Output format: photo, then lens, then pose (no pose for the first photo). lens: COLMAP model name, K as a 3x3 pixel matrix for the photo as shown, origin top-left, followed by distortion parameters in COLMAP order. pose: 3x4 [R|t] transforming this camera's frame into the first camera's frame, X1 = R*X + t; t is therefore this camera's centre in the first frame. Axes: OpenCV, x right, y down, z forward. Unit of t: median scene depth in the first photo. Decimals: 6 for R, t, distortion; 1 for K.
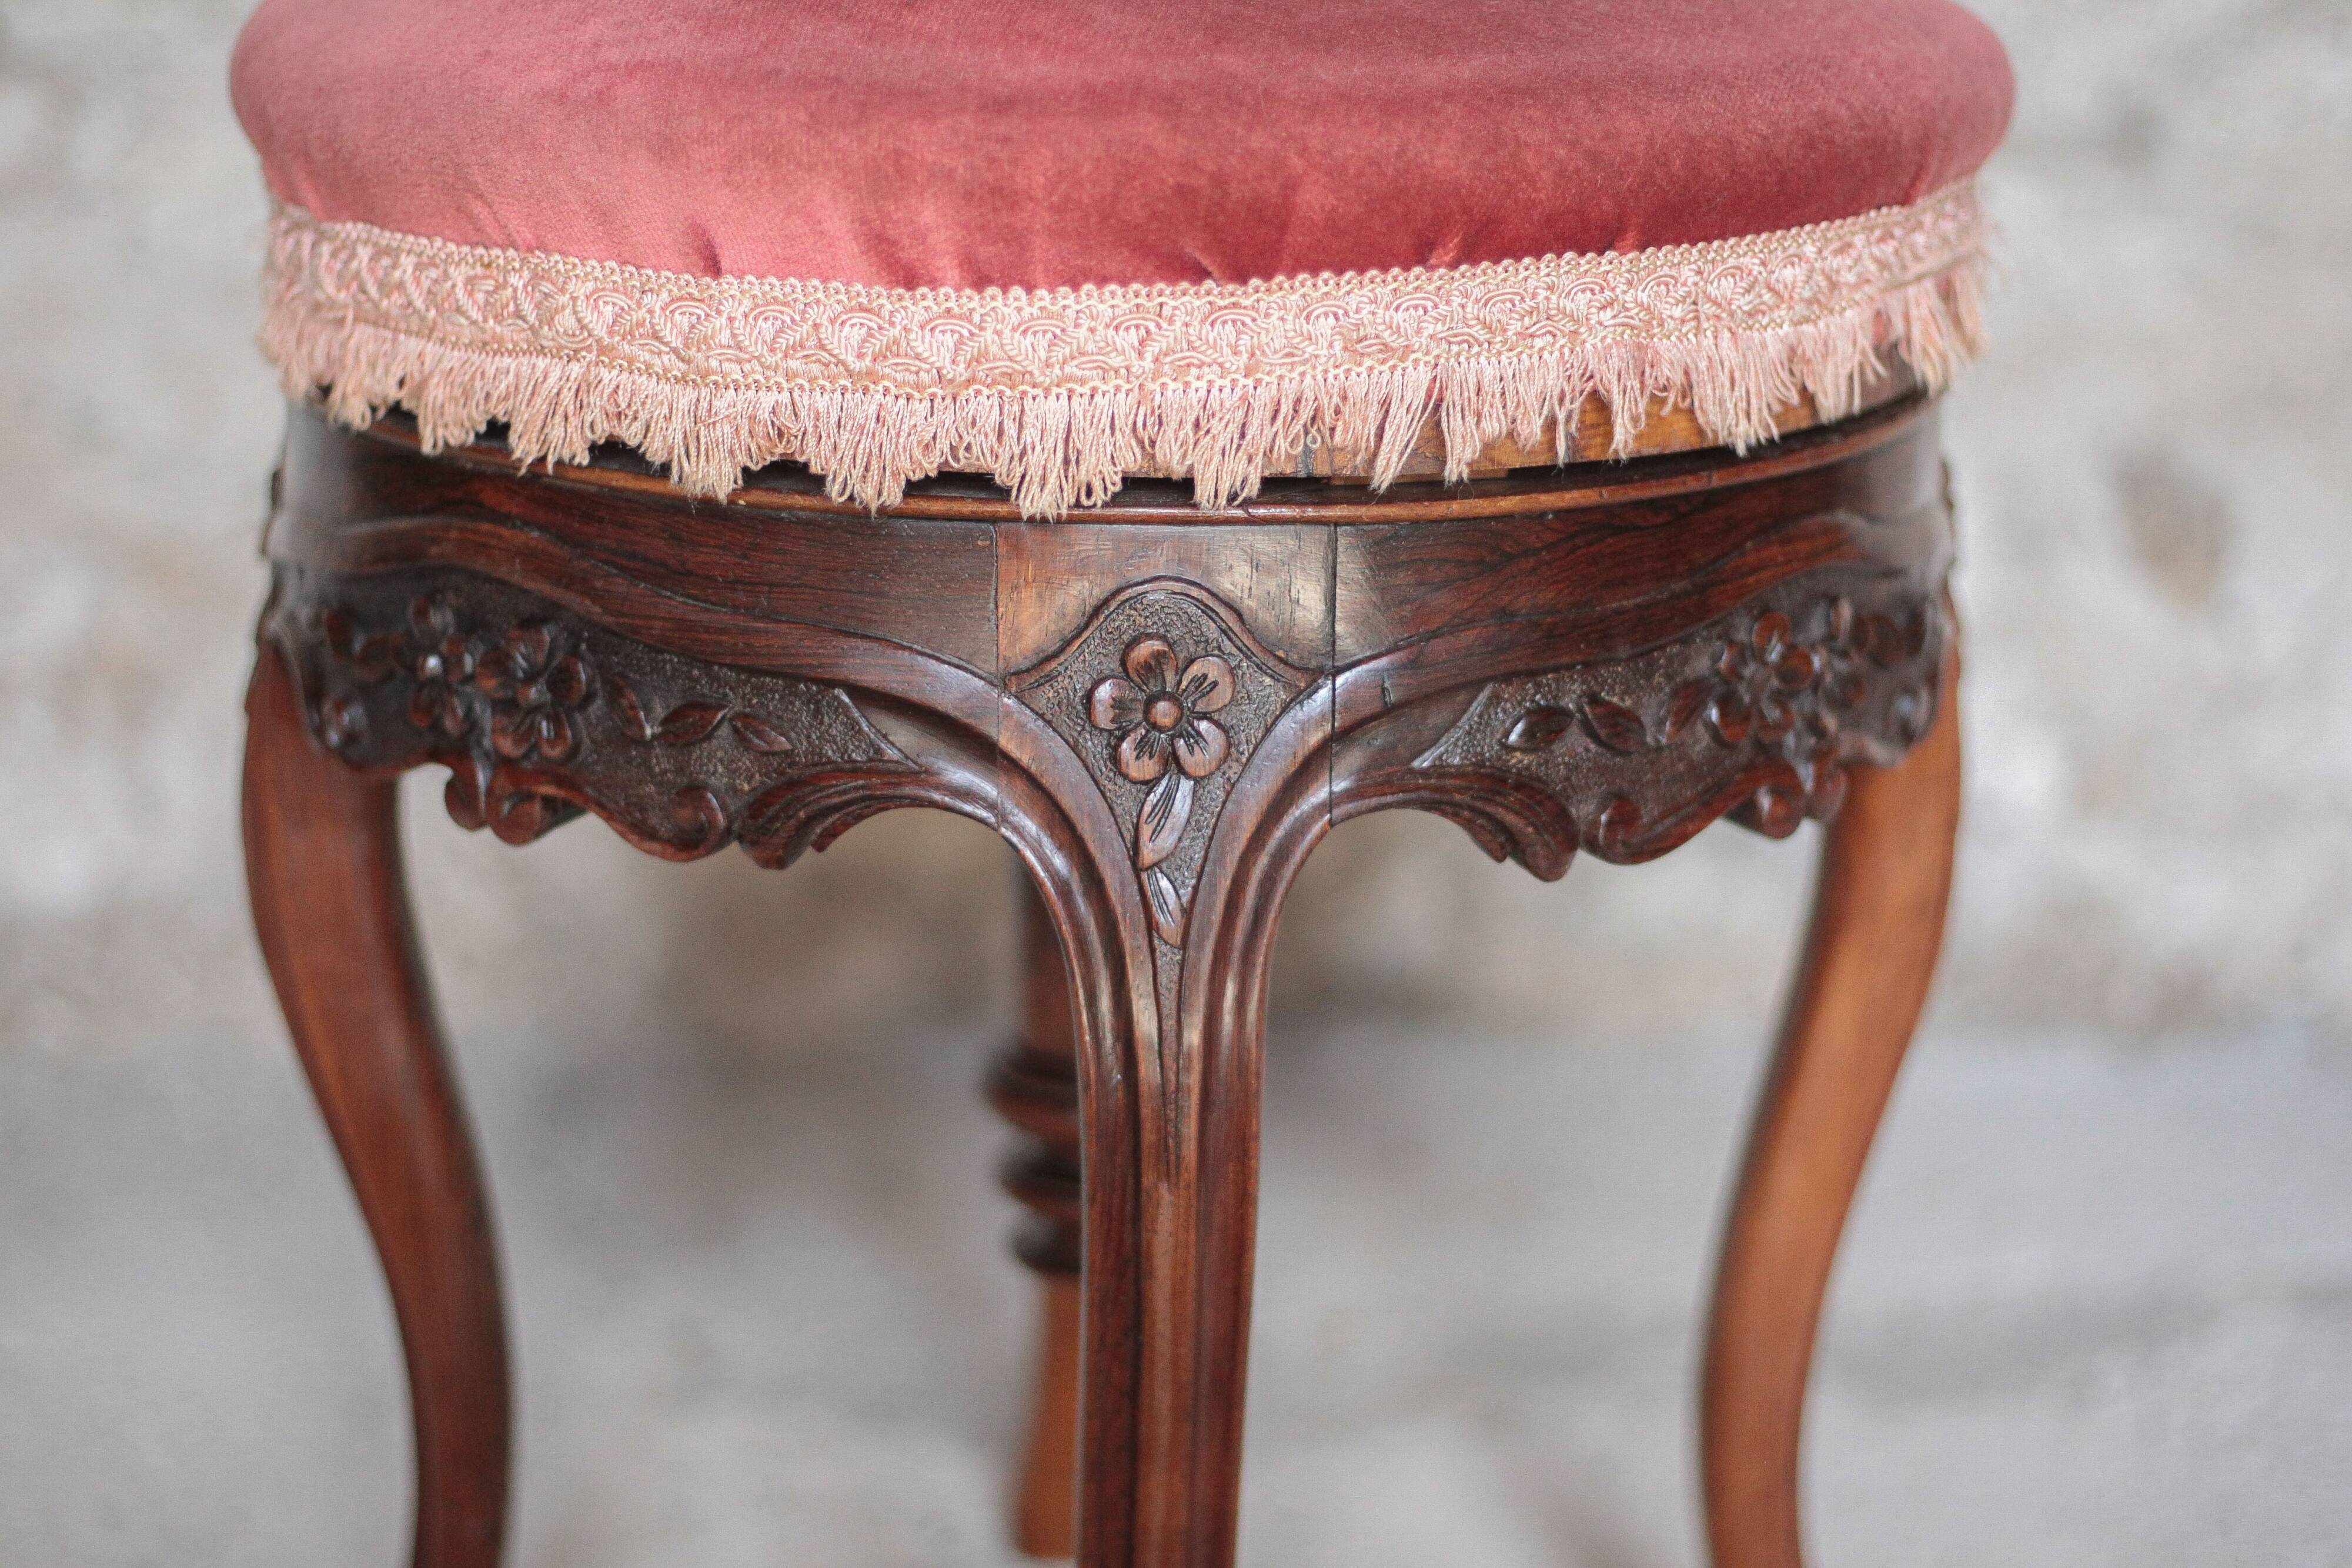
lens RADIAL K [[4576.3, 0, 1173.4], [0, 4576.3, 780.4], [0, 0, 1]] dist [-0.125282, 0.031572]
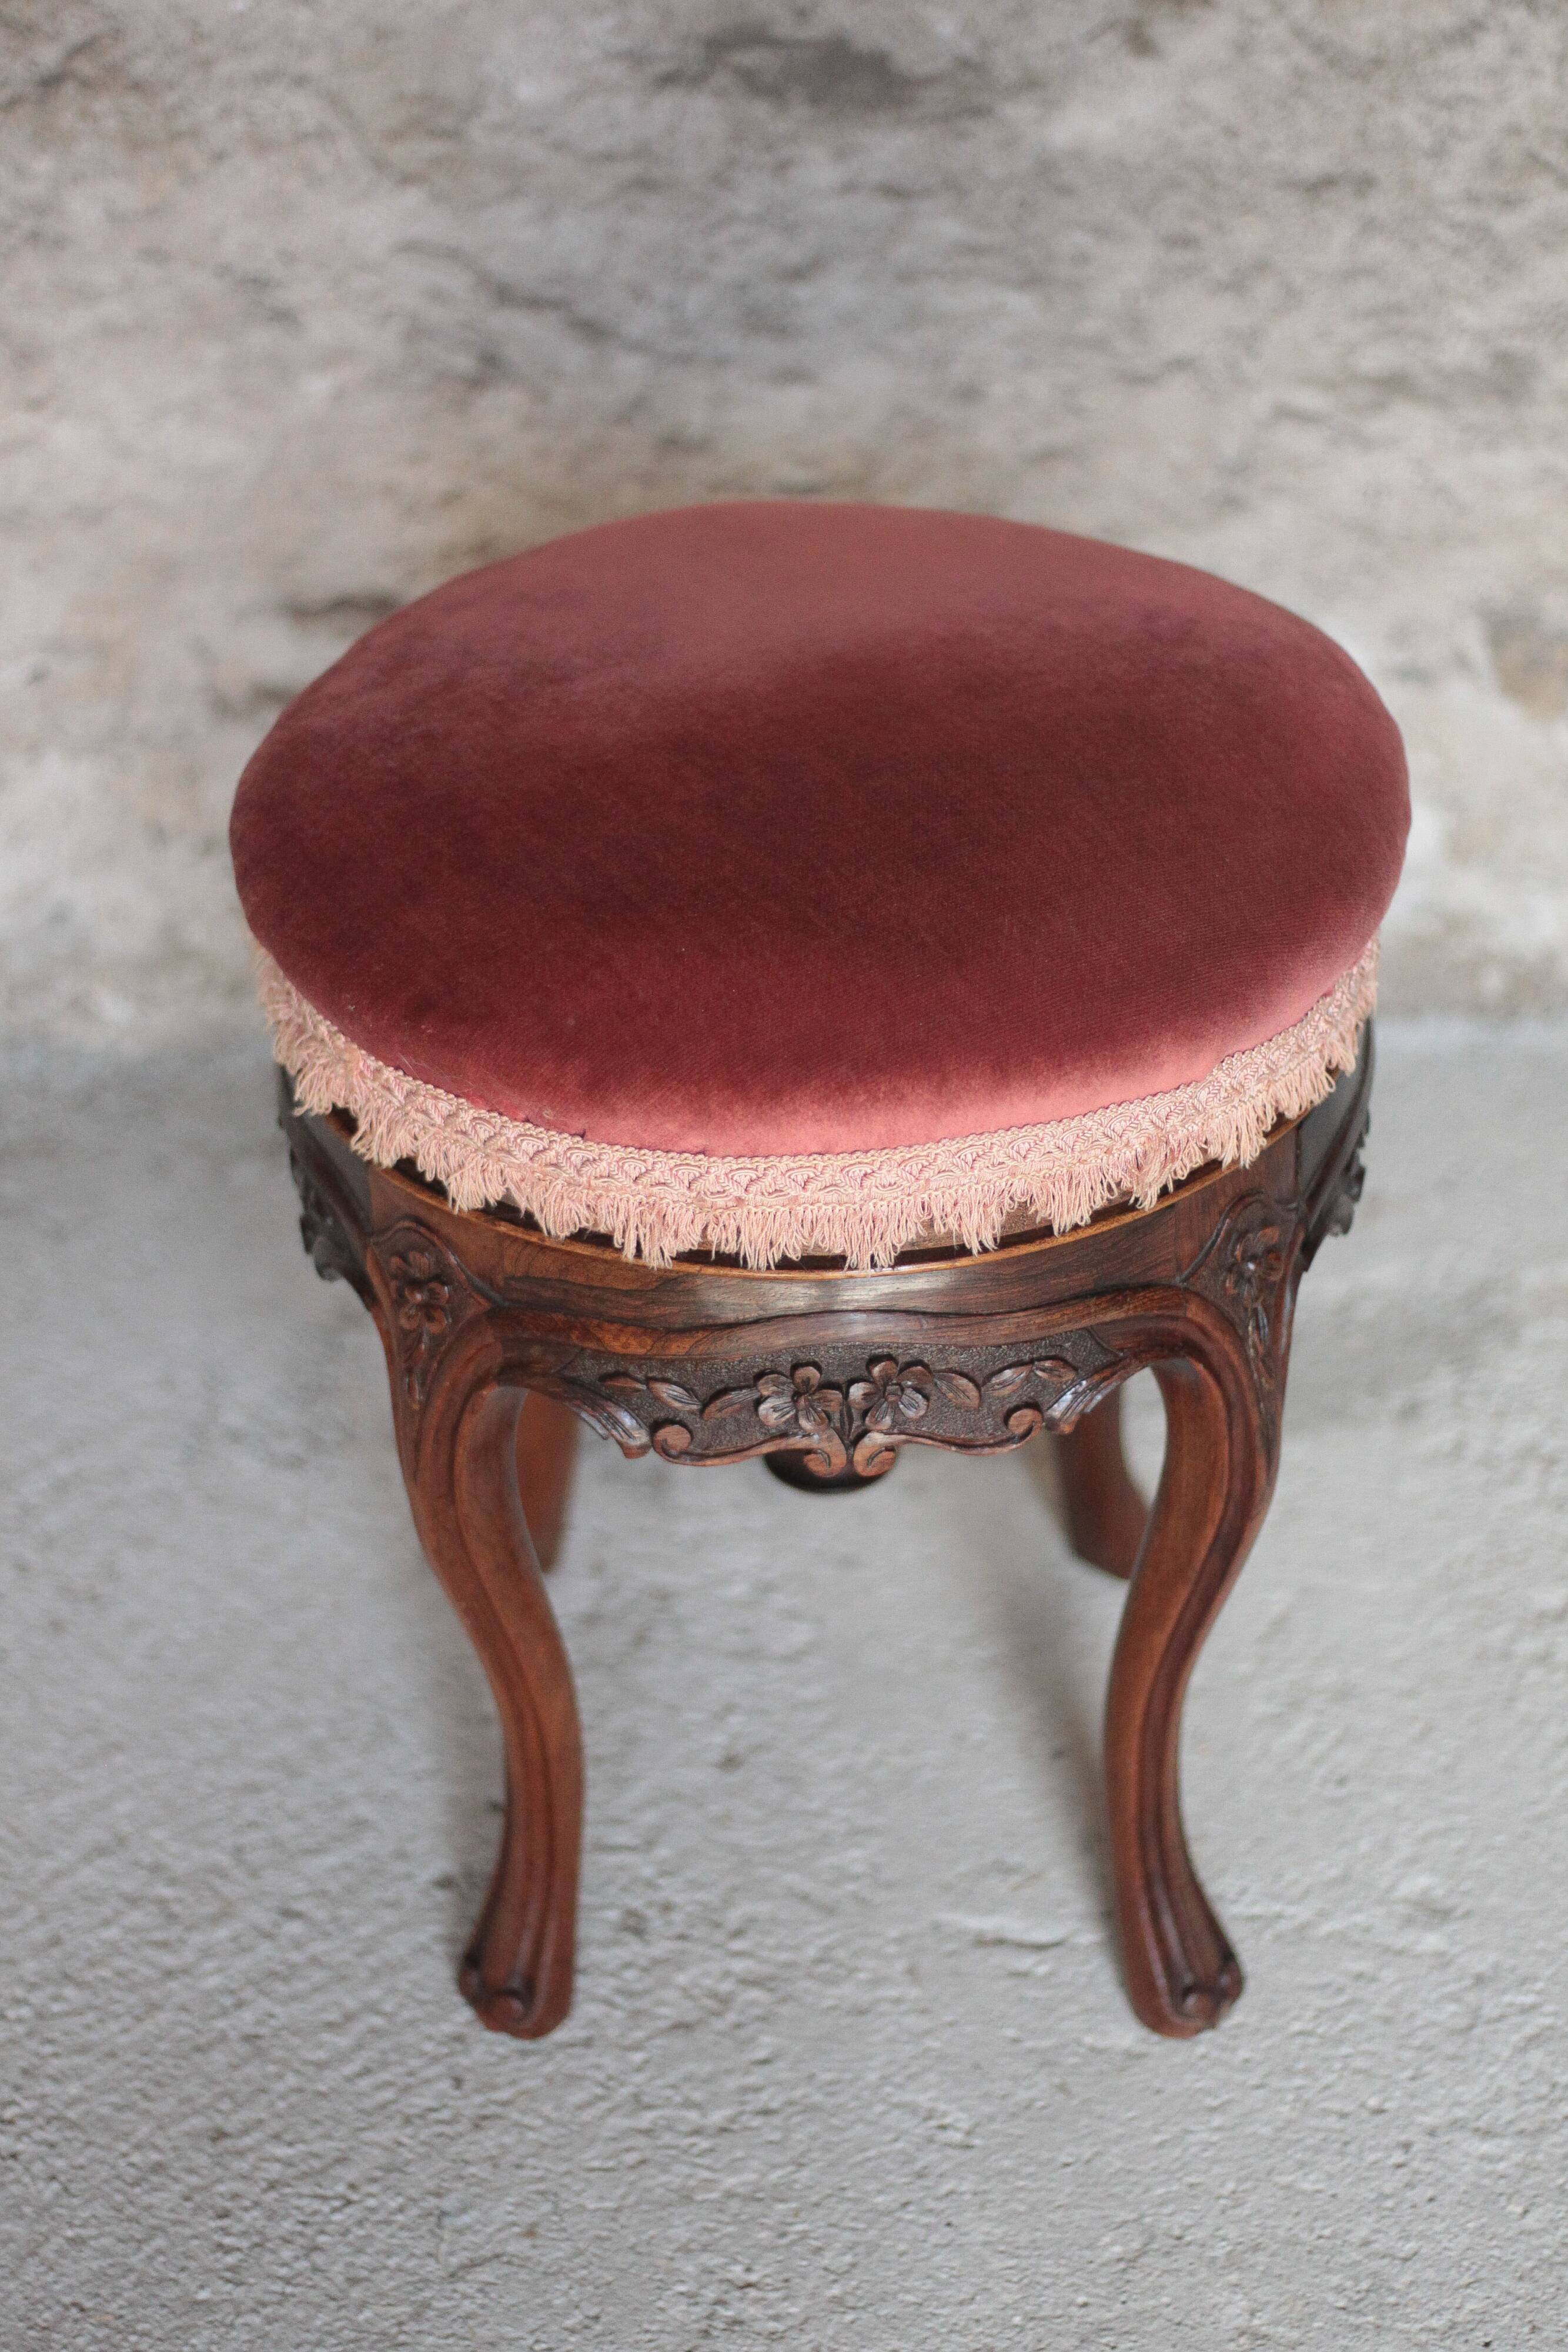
lens RADIAL K [[4468.4, 0, 787.7], [0, 4468.4, 1174.5], [0, 0, 1]] dist [-0.122783, -0.031293]
pose [[0.999893, -0.014609, 0.000403, 0.013750], [0.013611, 0.940902, 0.338405, -0.650525], [-0.005323, -0.338364, 0.941000, -0.430672]]
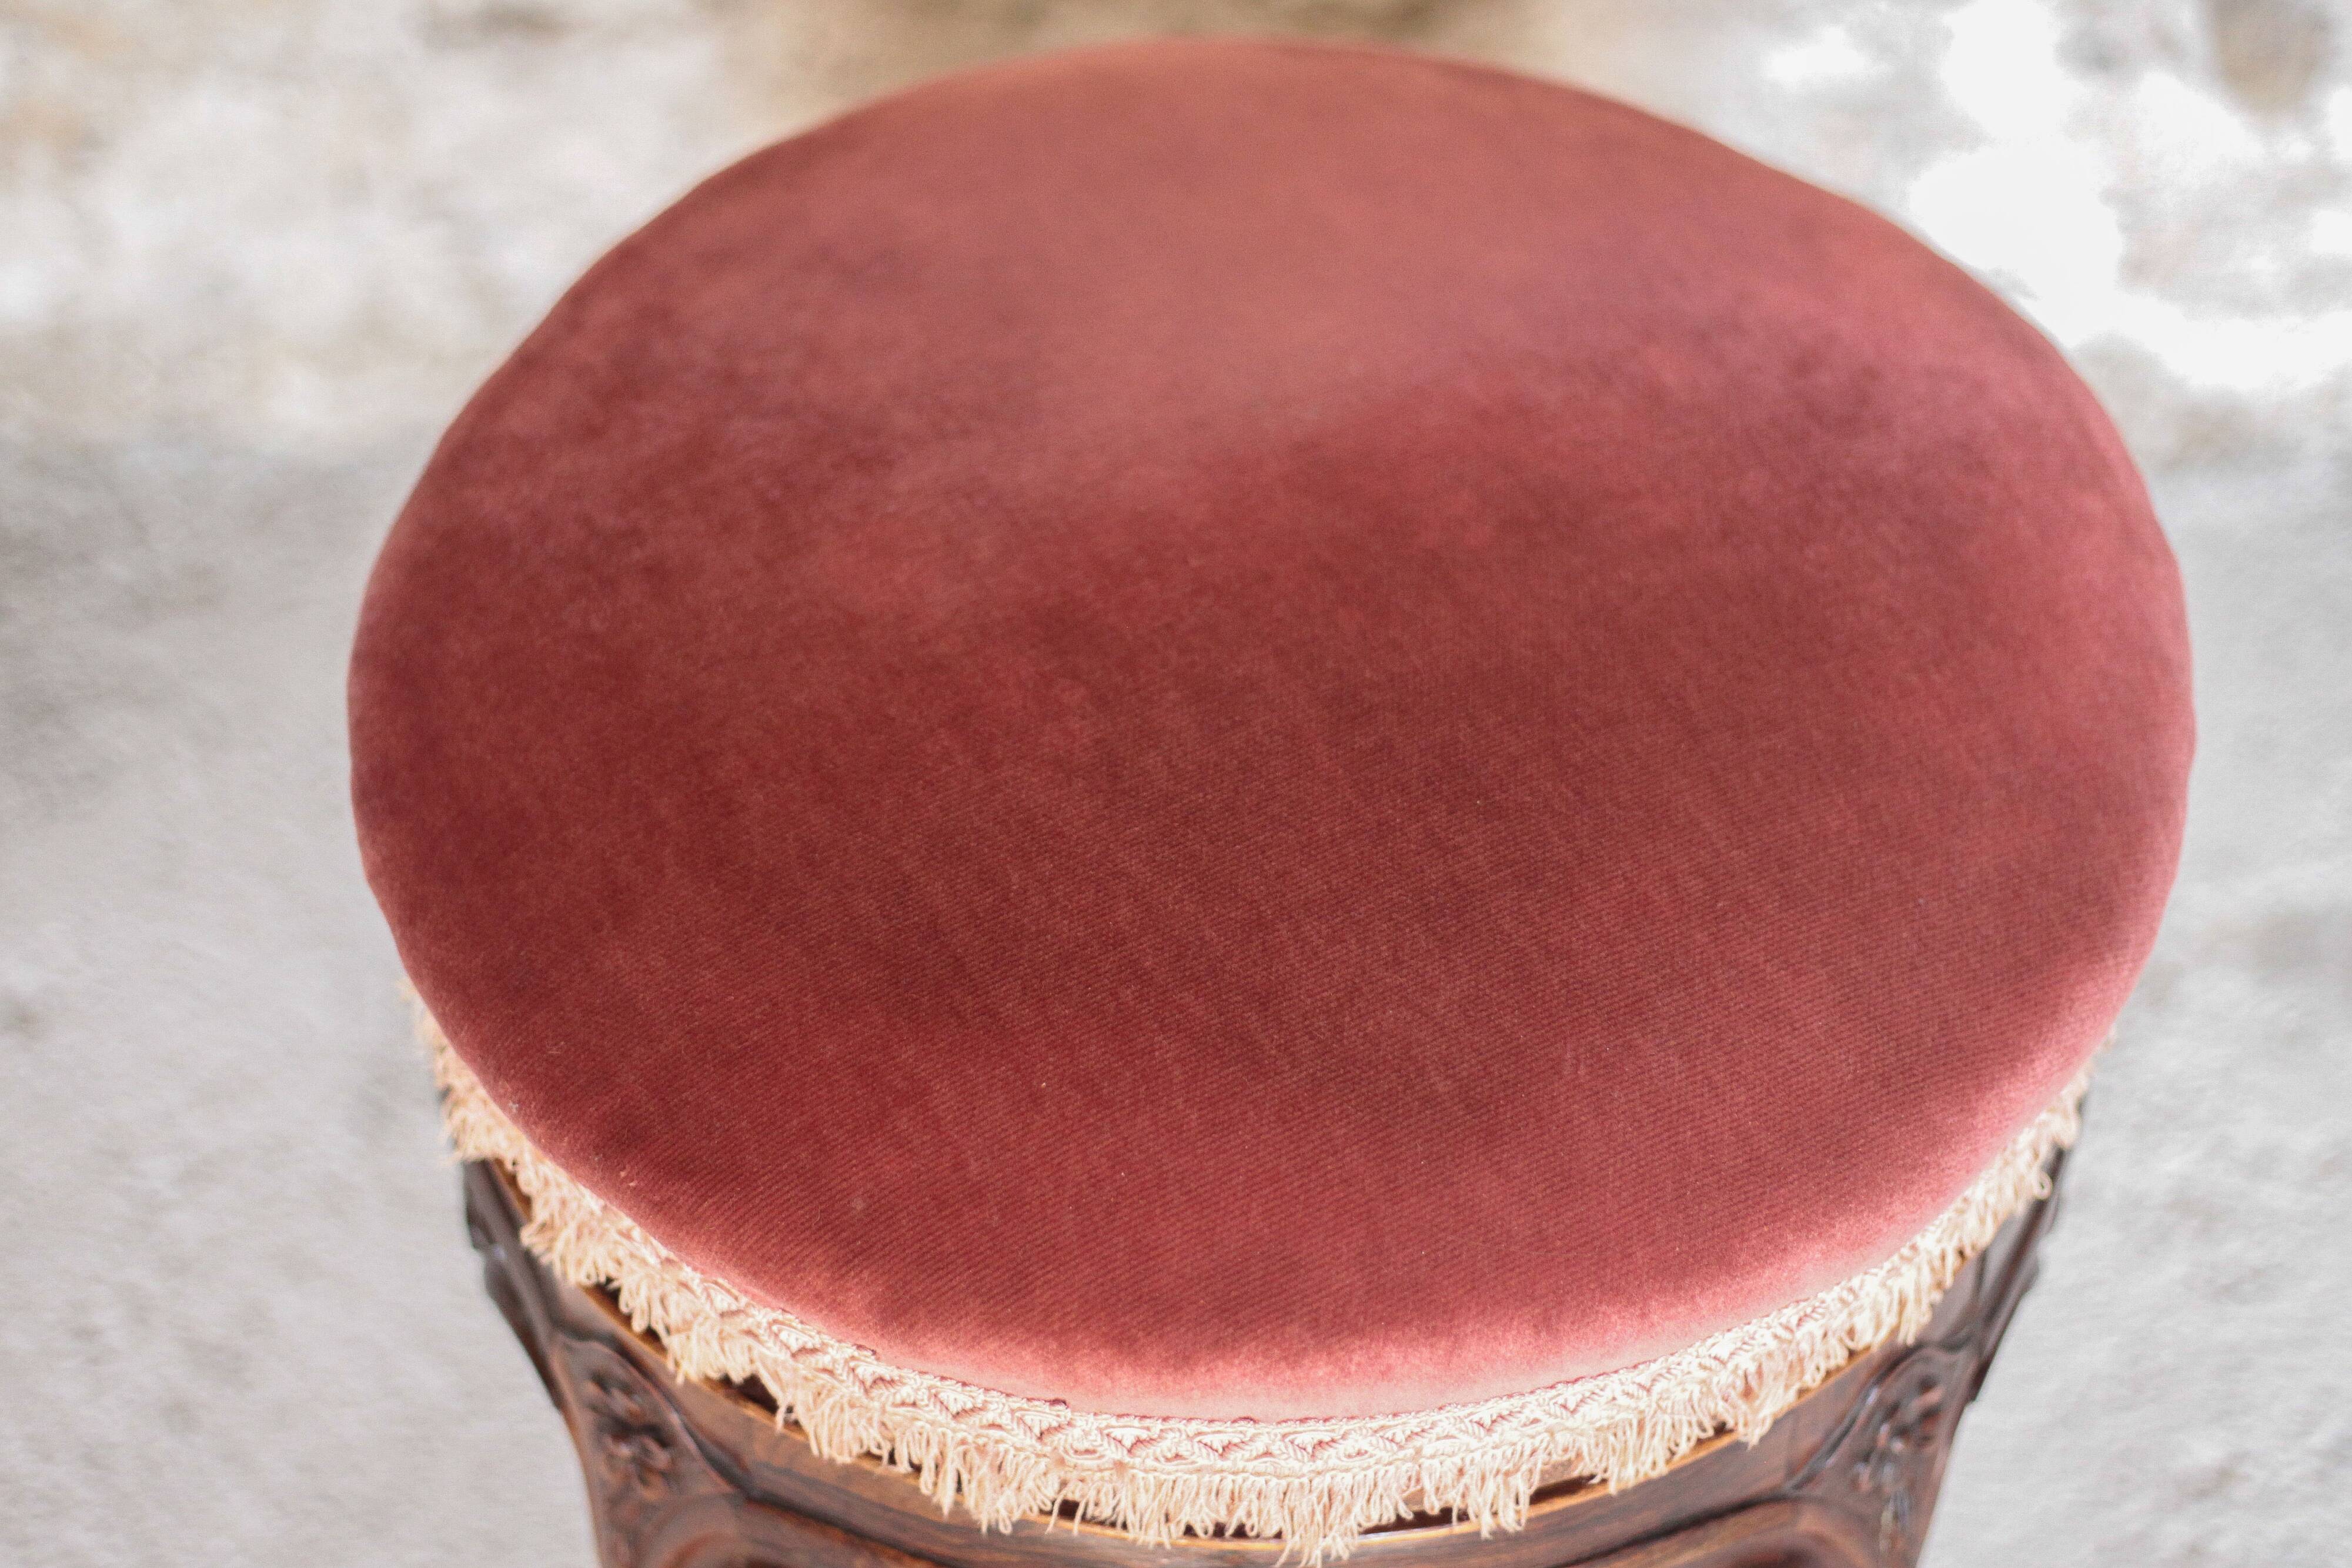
lens RADIAL K [[4553.3, 0, 1174.0], [0, 4553.3, 784.9], [0, 0, 1]] dist [-0.123348, -0.012163]
pose [[0.999613, 0.027791, 0.001265, 0.003915], [-0.024075, 0.841376, 0.539914, -0.782712], [0.013940, -0.539736, 0.841719, 0.276145]]
